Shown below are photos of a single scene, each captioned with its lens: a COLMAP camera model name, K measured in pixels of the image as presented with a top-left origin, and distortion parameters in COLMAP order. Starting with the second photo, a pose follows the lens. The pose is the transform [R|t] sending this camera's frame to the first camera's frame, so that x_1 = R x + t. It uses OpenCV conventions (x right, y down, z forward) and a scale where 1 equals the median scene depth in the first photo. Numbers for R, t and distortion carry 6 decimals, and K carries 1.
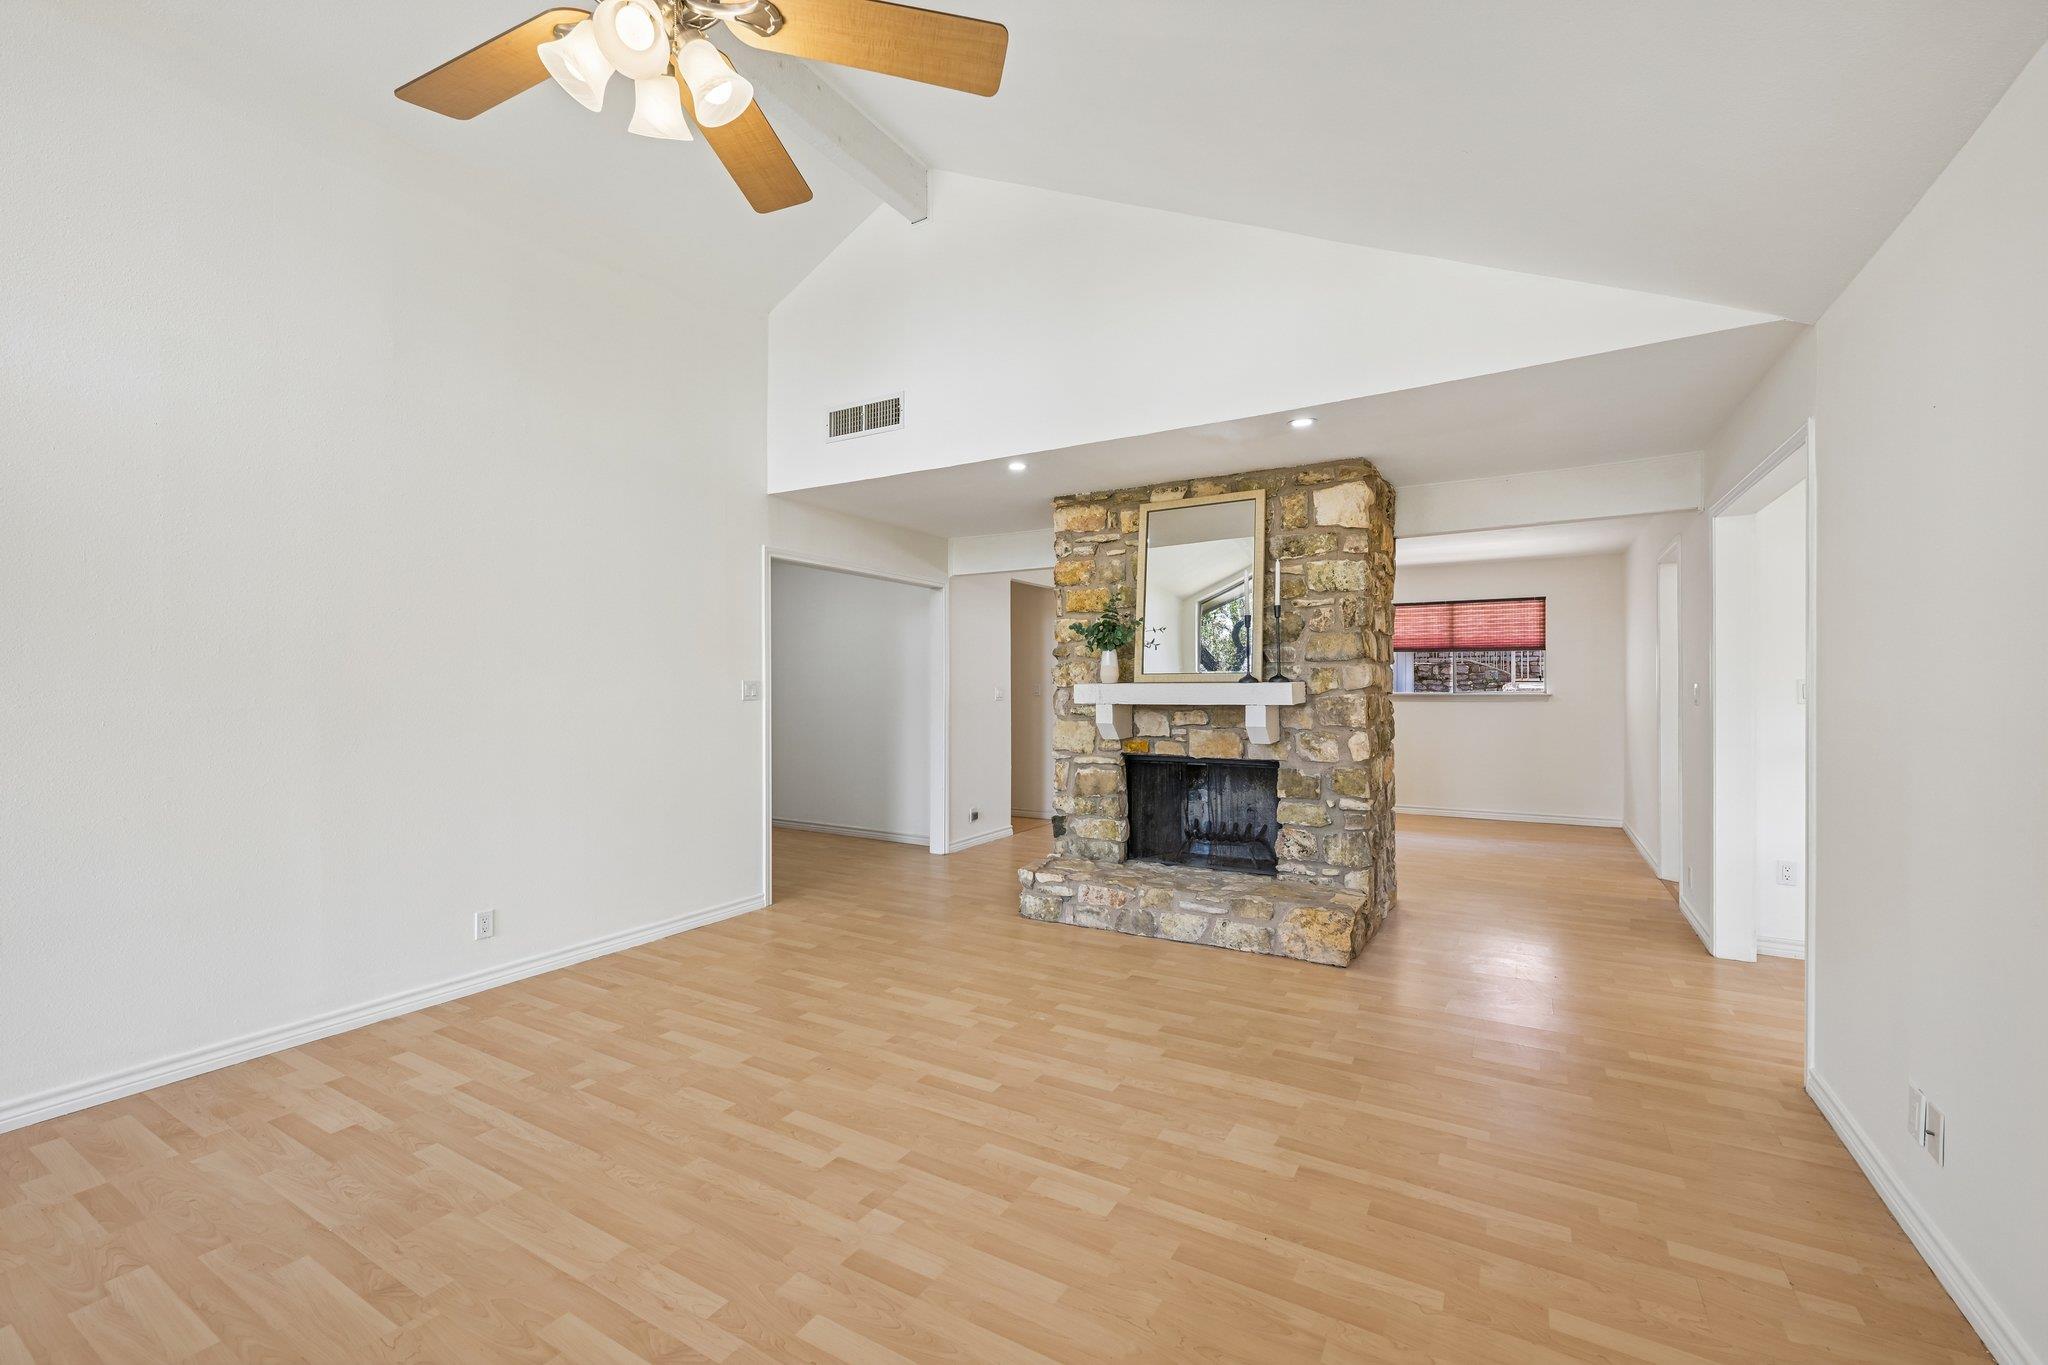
lens RADIAL K [[842.5, 0, 1024.0], [0, 842.5, 682.5], [0, 0, 1]] dist [-0.000792, -0.000212]
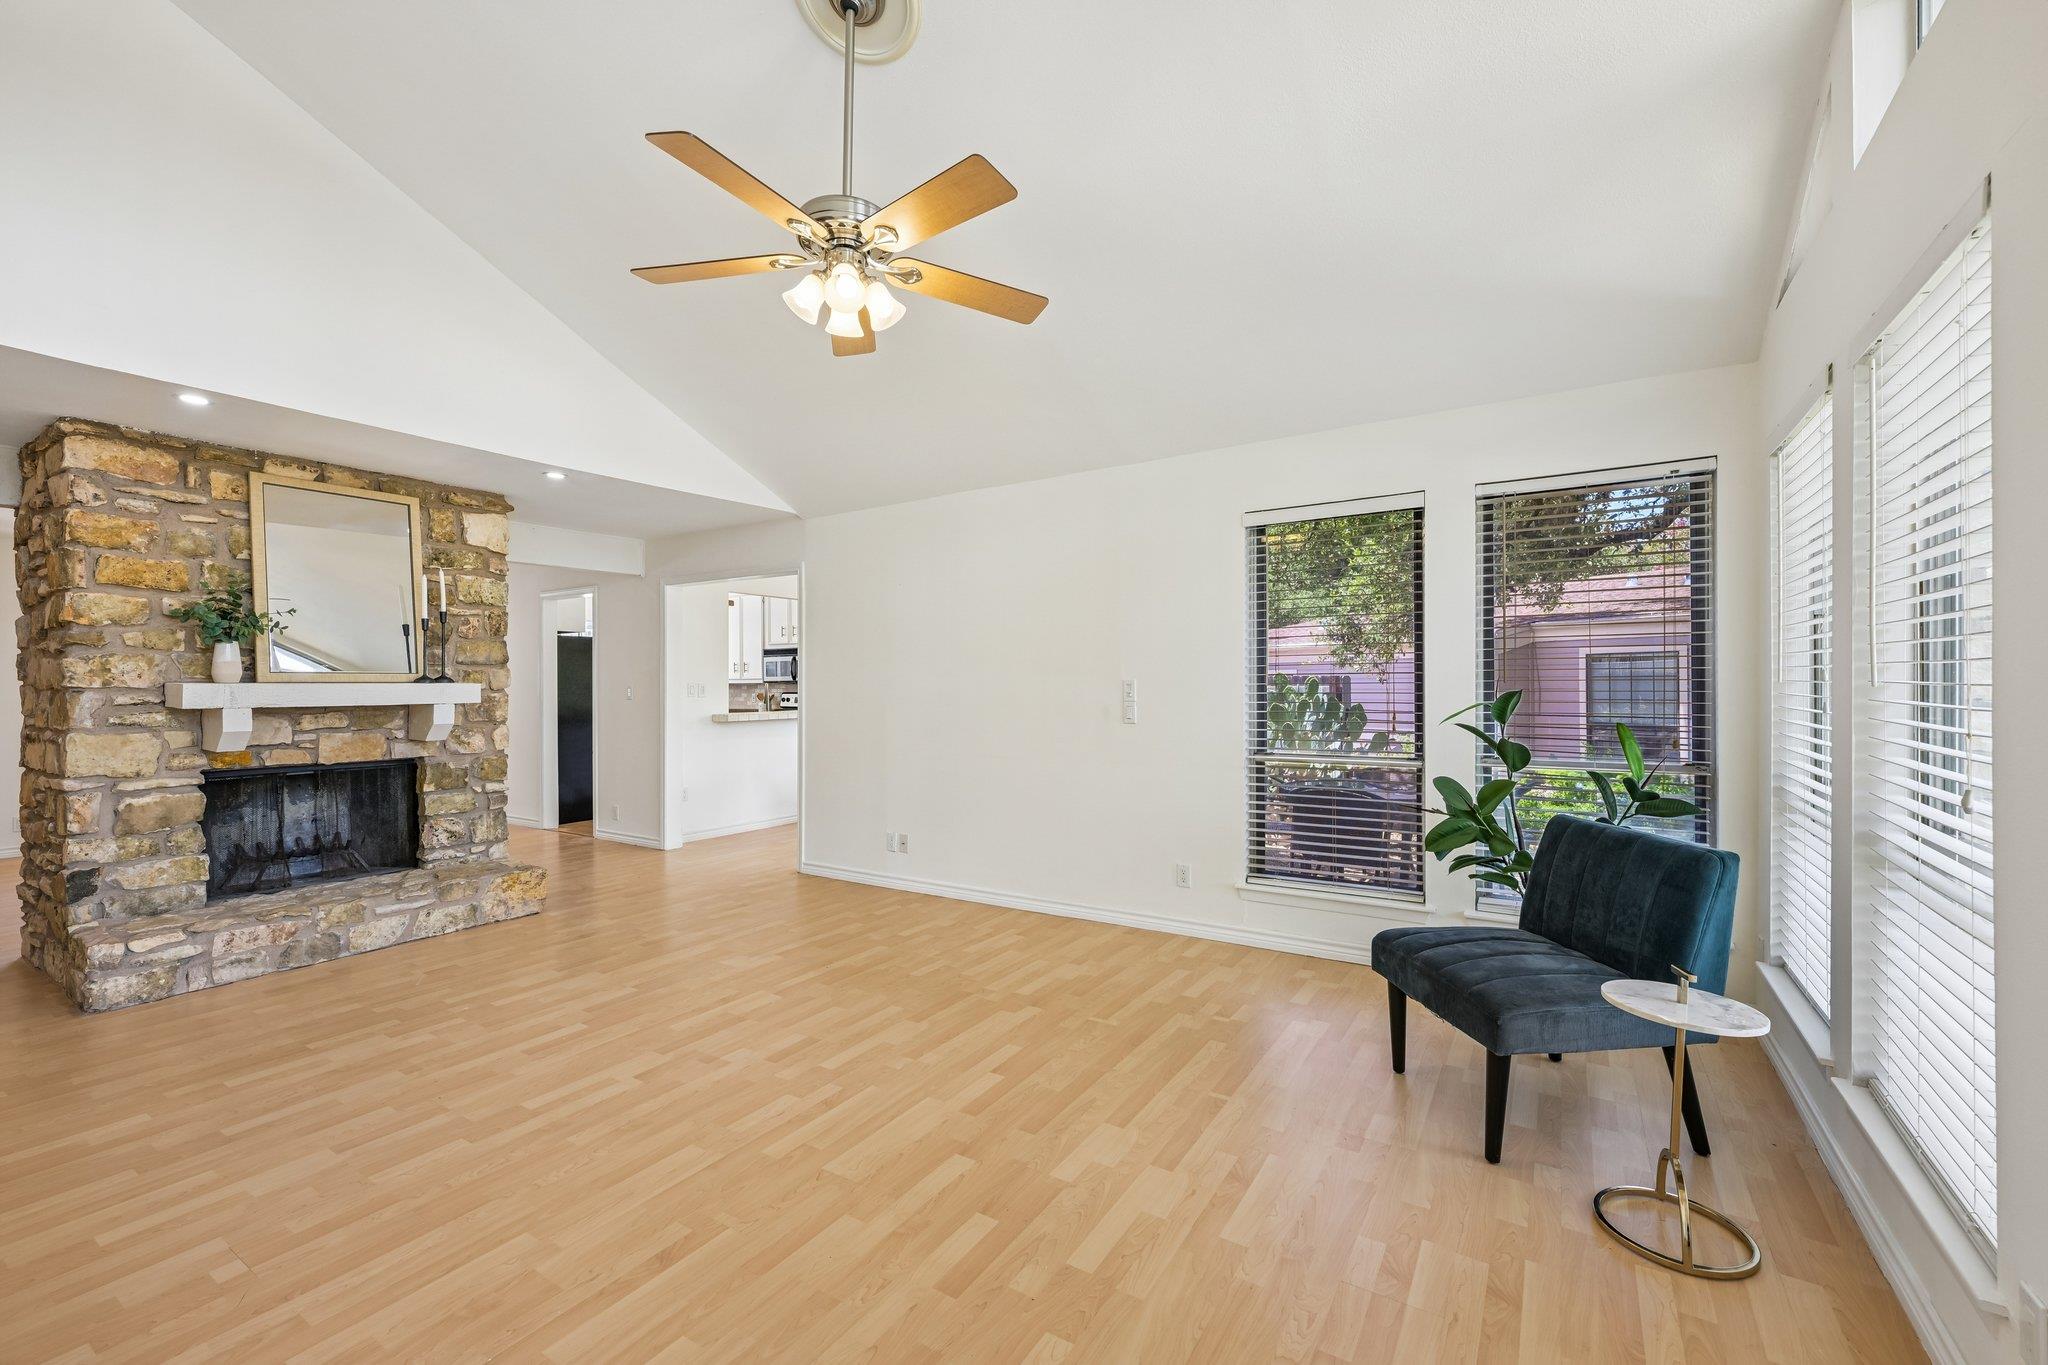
lens RADIAL K [[842.5, 0, 1024.0], [0, 842.5, 682.5], [0, 0, 1]] dist [-0.000792, -0.000212]
pose [[0.033859, 0.007416, 0.999399, -0.750353], [0.001432, 0.999971, -0.007469, 0.008419], [-0.999426, 0.001684, 0.033848, 0.218333]]
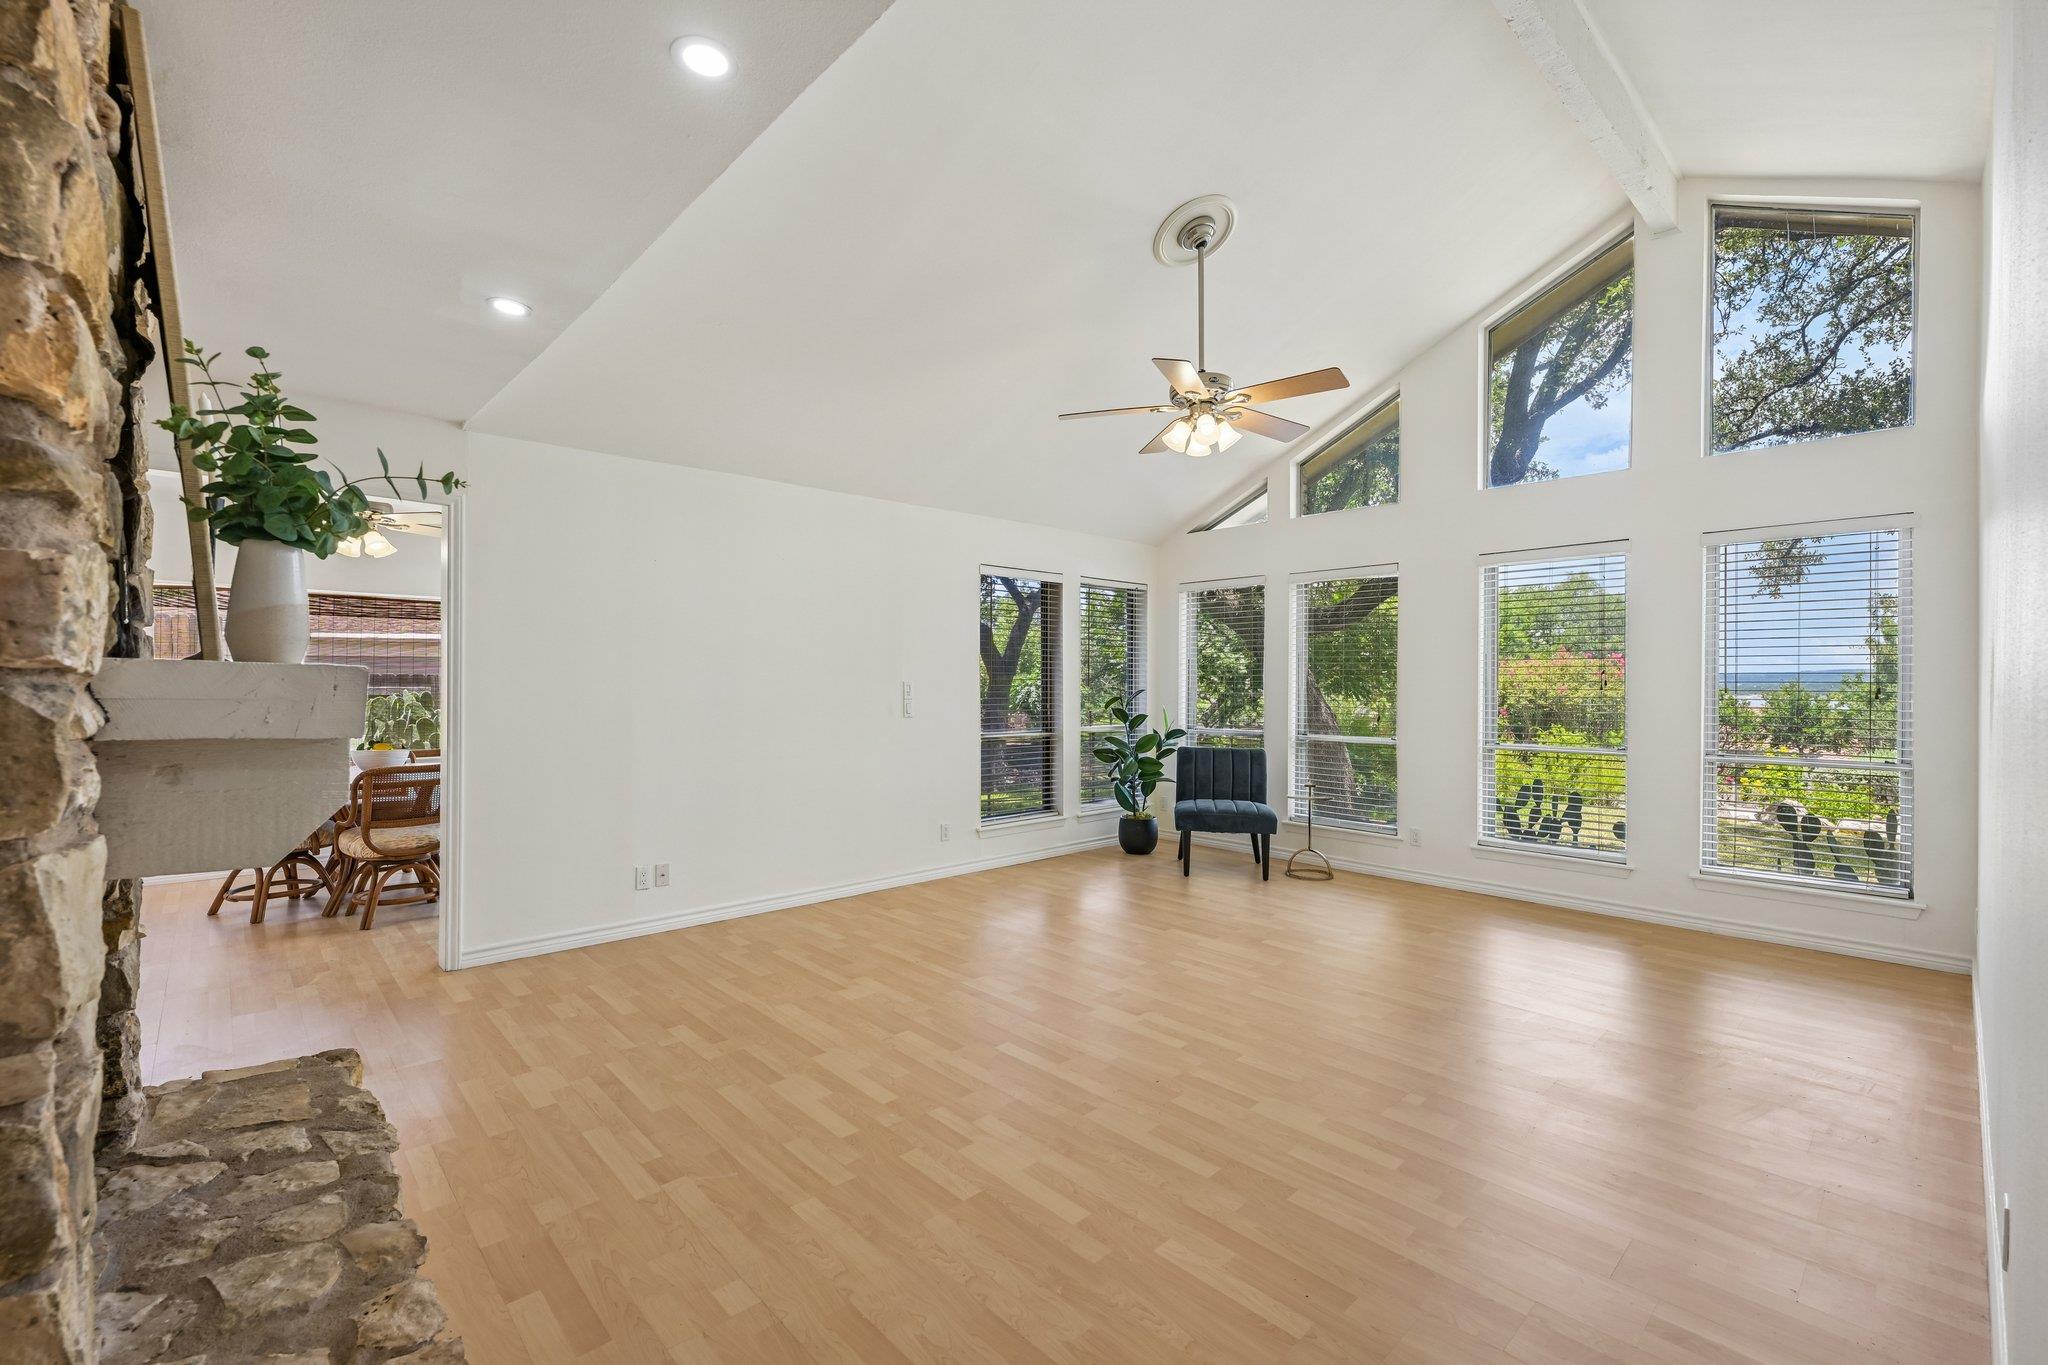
lens RADIAL K [[869.4, 0, 1024.0], [0, 869.4, 682.5], [0, 0, 1]] dist [0.000521, 0.000002]
pose [[-0.959747, 0.002617, 0.280855, -0.241196], [0.000534, 0.999972, -0.007492, 0.009598], [-0.280866, -0.007040, -0.959721, 1.318114]]
